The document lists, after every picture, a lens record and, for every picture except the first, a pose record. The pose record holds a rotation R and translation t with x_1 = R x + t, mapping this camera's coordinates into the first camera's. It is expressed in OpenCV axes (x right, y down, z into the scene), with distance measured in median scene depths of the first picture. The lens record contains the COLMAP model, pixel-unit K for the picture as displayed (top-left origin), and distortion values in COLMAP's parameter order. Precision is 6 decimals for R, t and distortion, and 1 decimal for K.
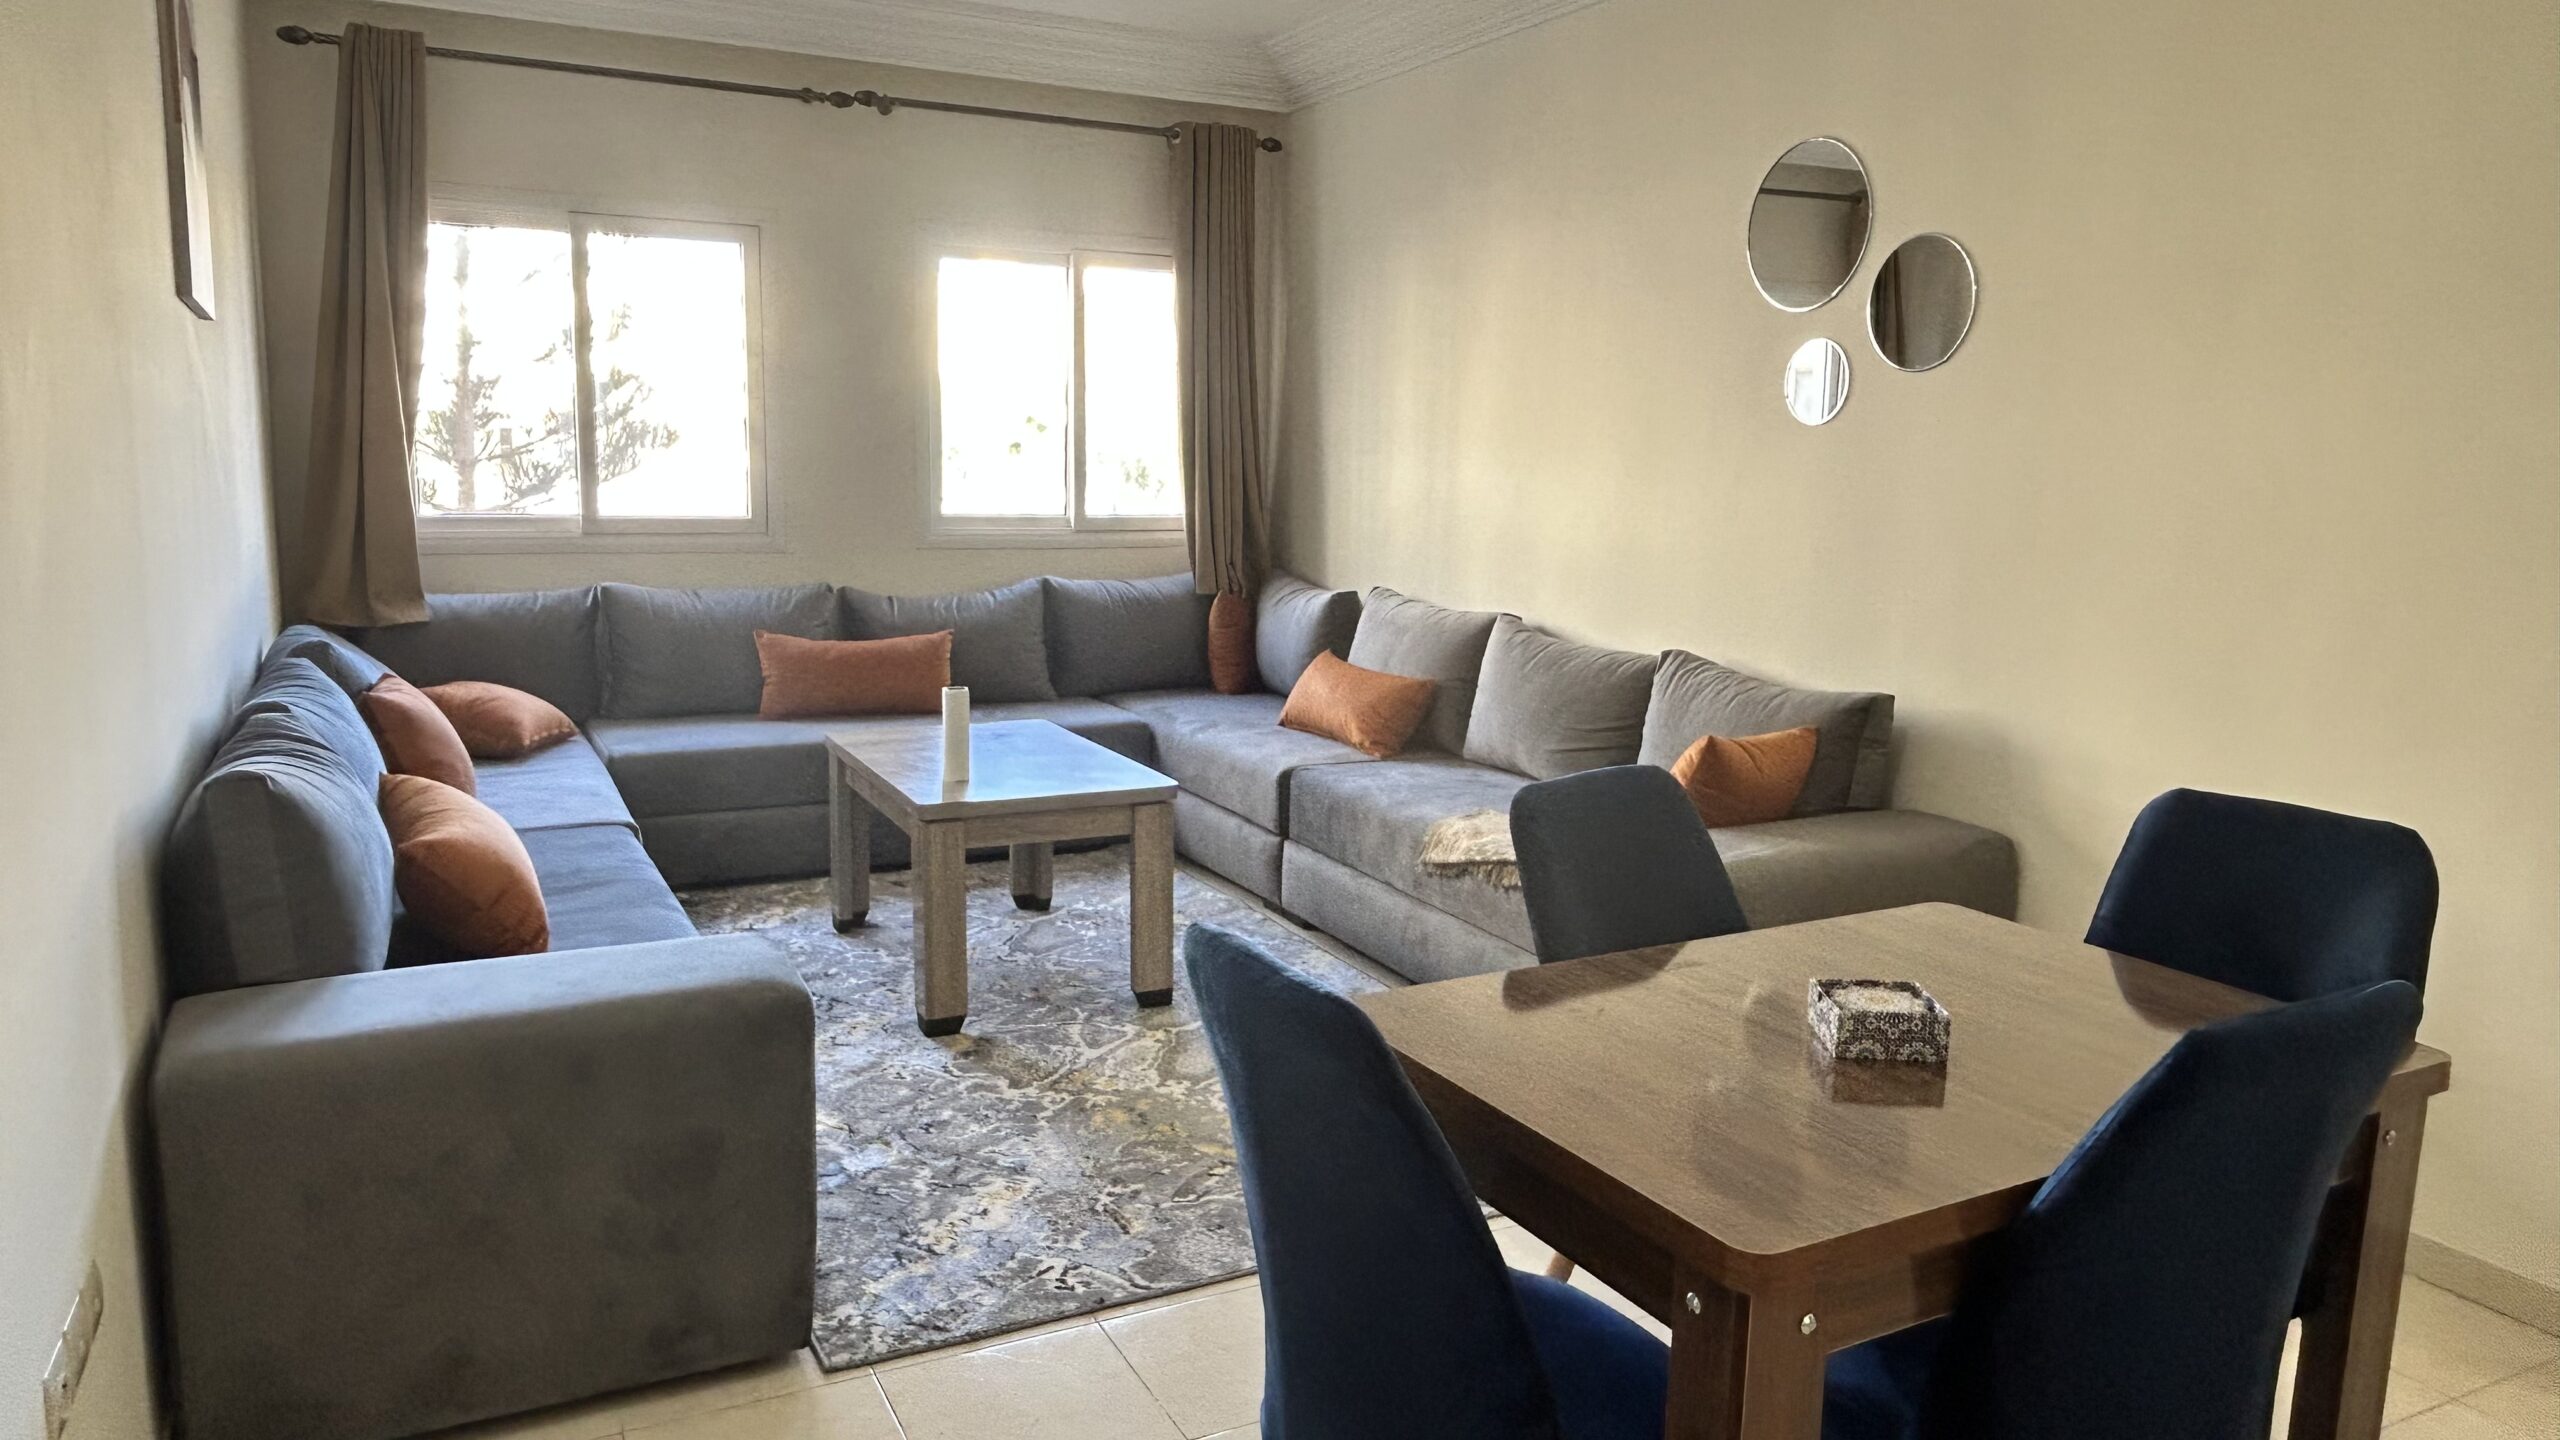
lens RADIAL K [[1710.0, 0, 1275.0], [0, 1710.0, 712.9], [0, 0, 1]] dist [0.020633, -0.013616]
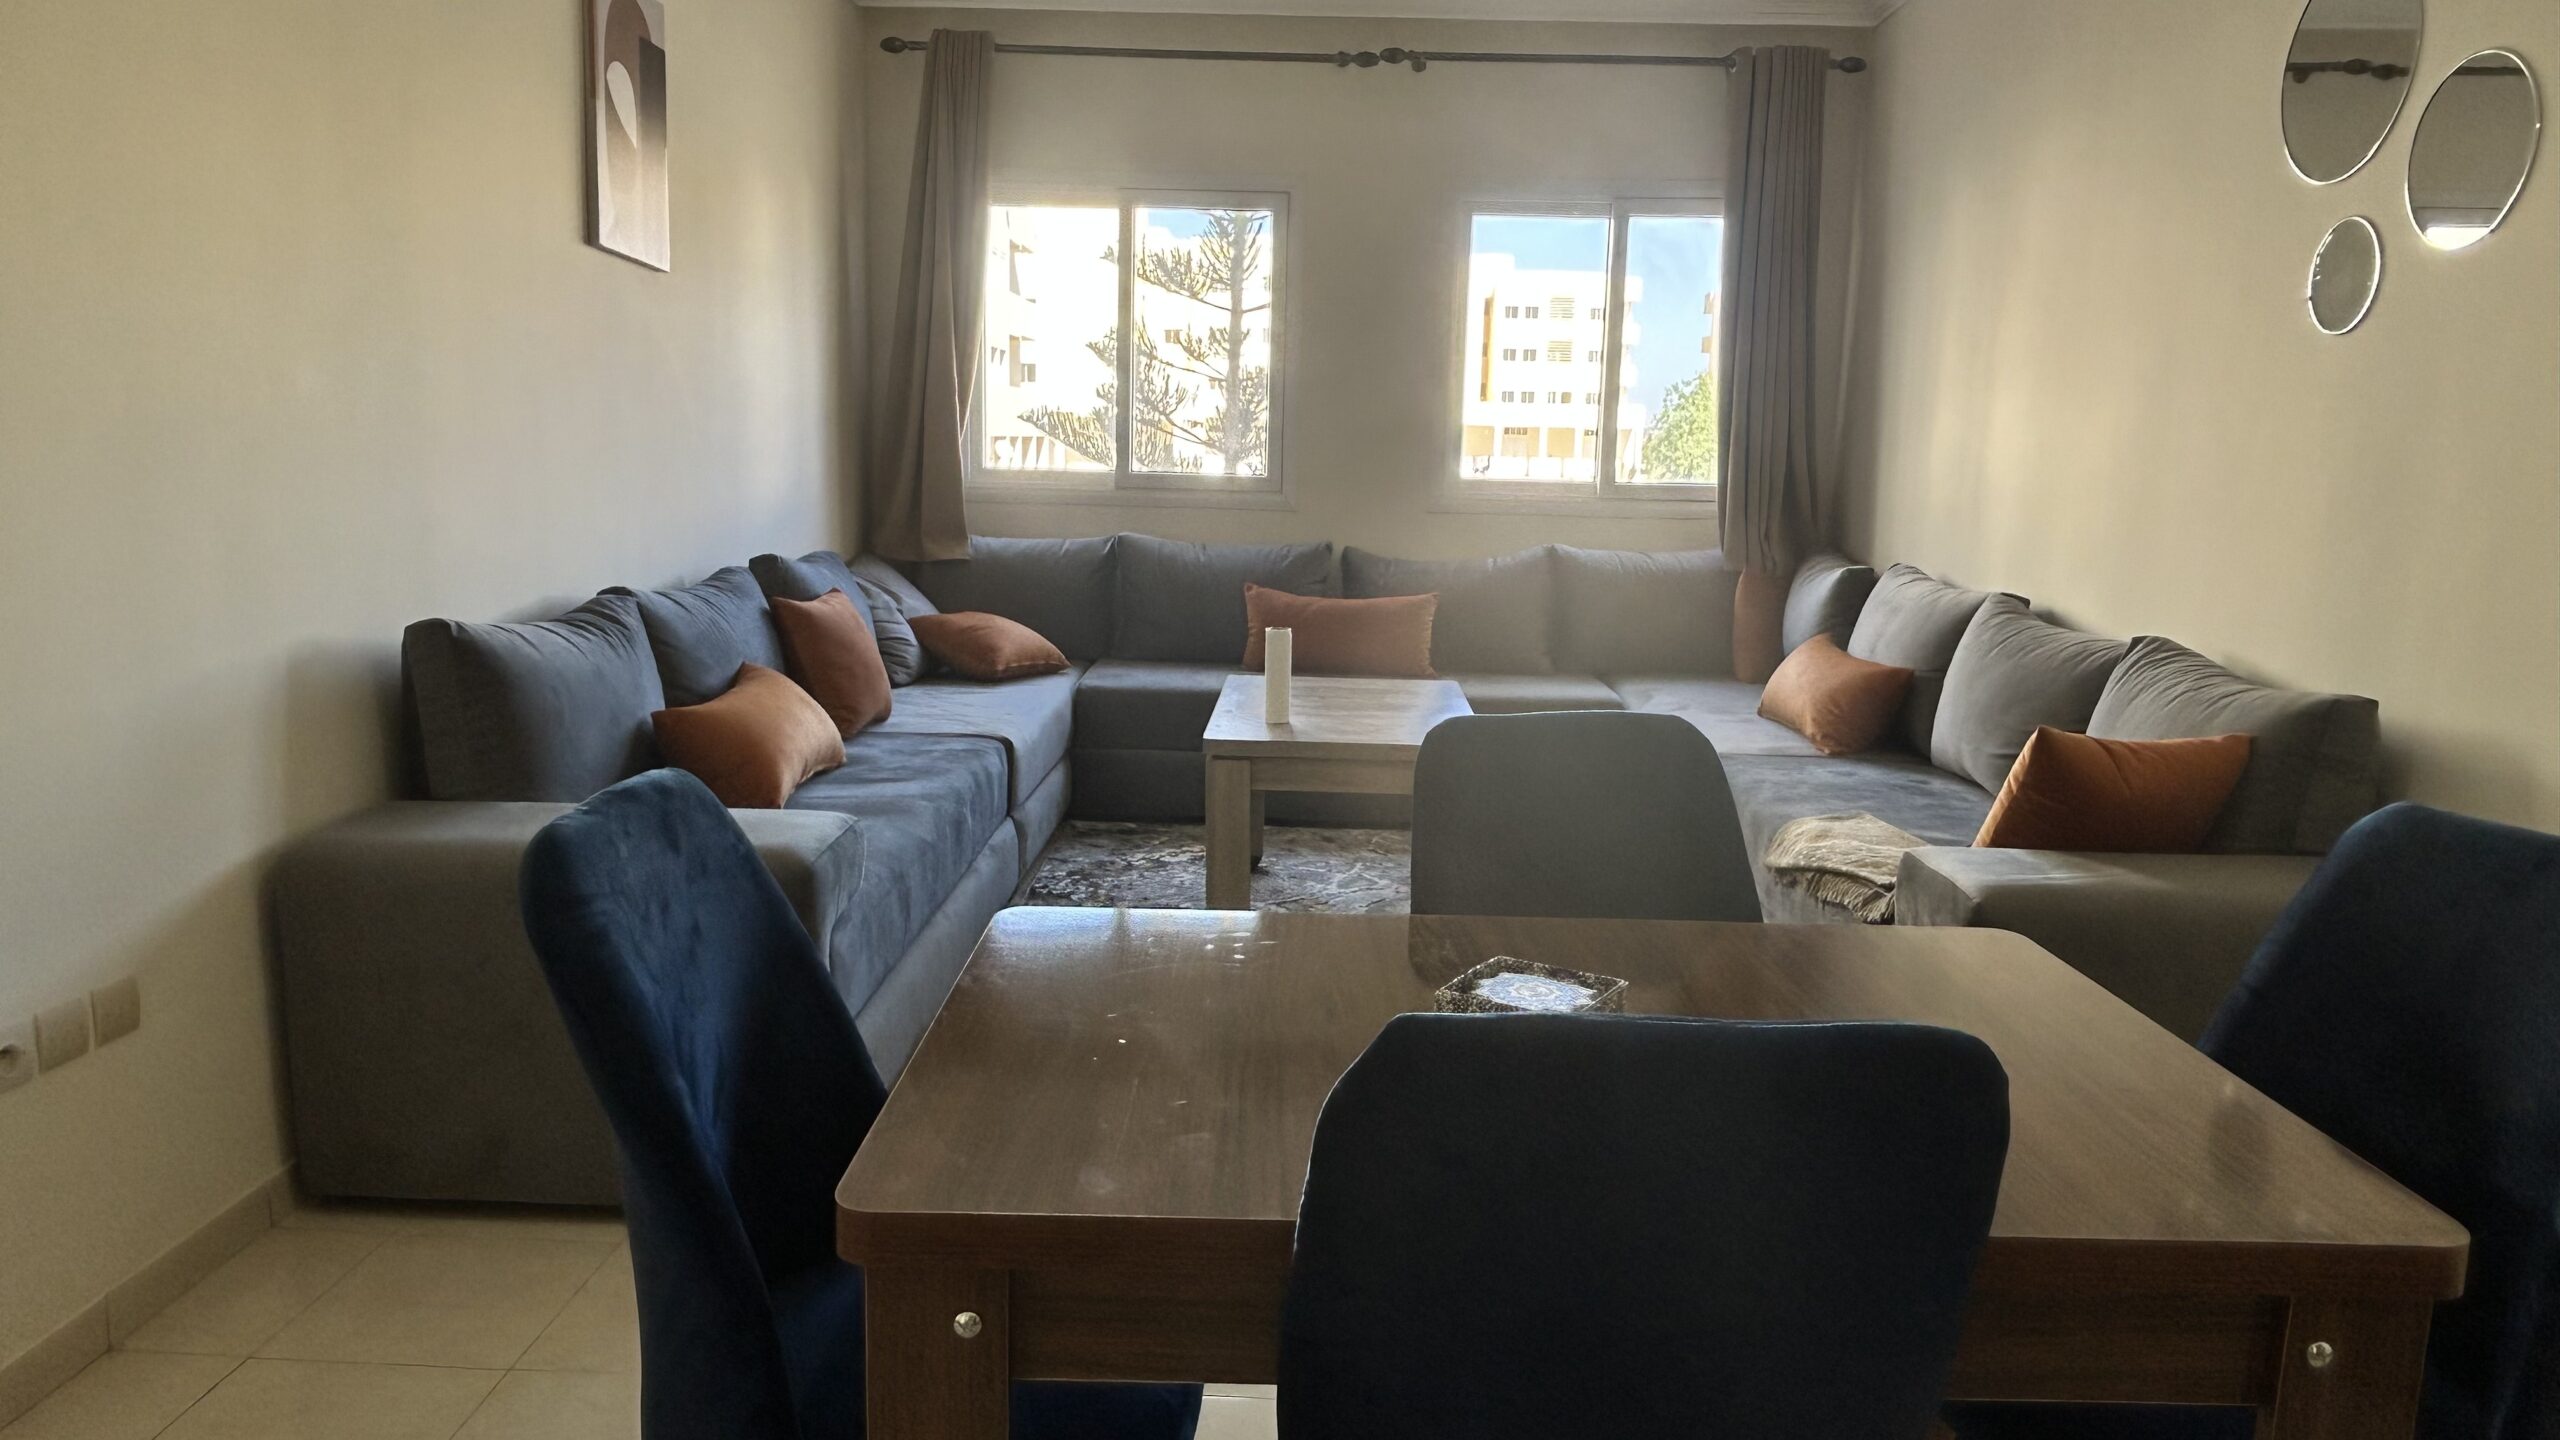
lens RADIAL K [[1710.0, 0, 1266.0], [0, 1710.0, 720.1], [0, 0, 1]] dist [0.020633, -0.013616]
pose [[0.880321, 0.078531, -0.467833, 0.211511], [-0.079860, 0.996661, 0.017028, 0.016964], [0.467608, 0.022371, 0.883653, 0.103717]]
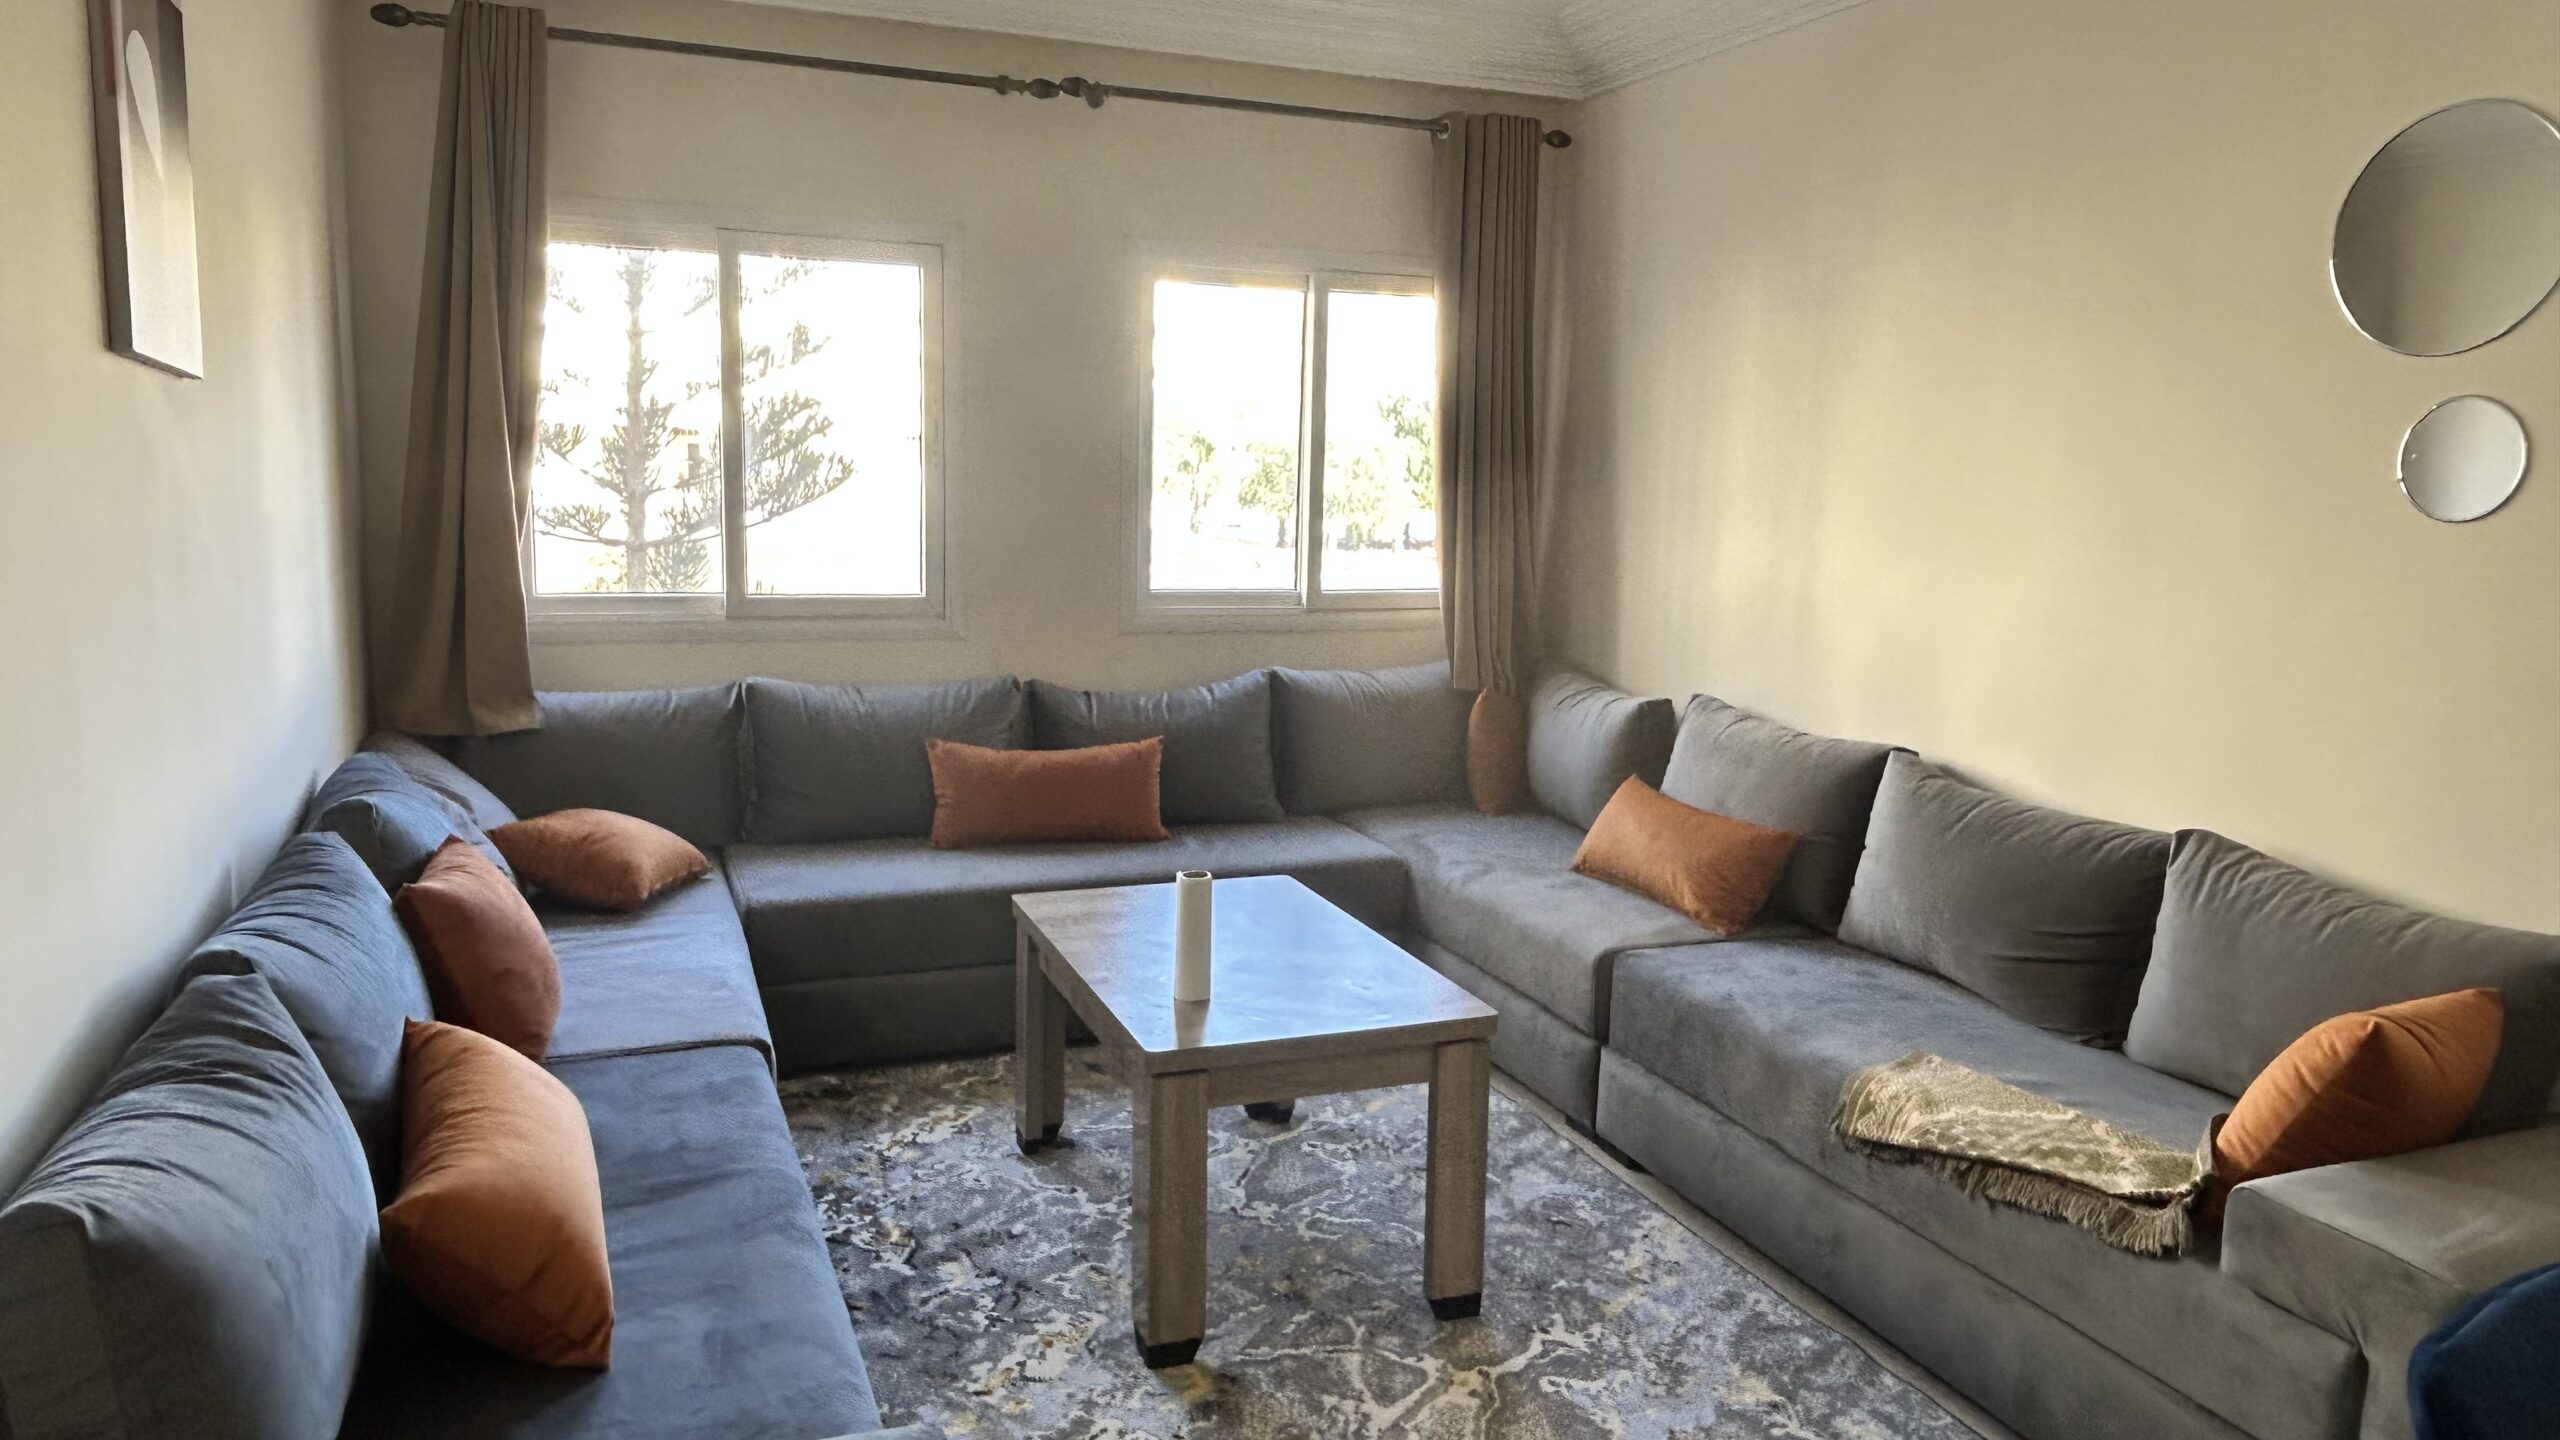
lens RADIAL K [[1710.0, 0, 1263.7], [0, 1710.0, 719.5], [0, 0, 1]] dist [0.020633, -0.013616]
pose [[0.995027, 0.019705, -0.097642, -0.069096], [-0.020233, 0.999786, -0.004421, -0.061086], [0.097533, 0.006375, 0.995212, 0.219025]]
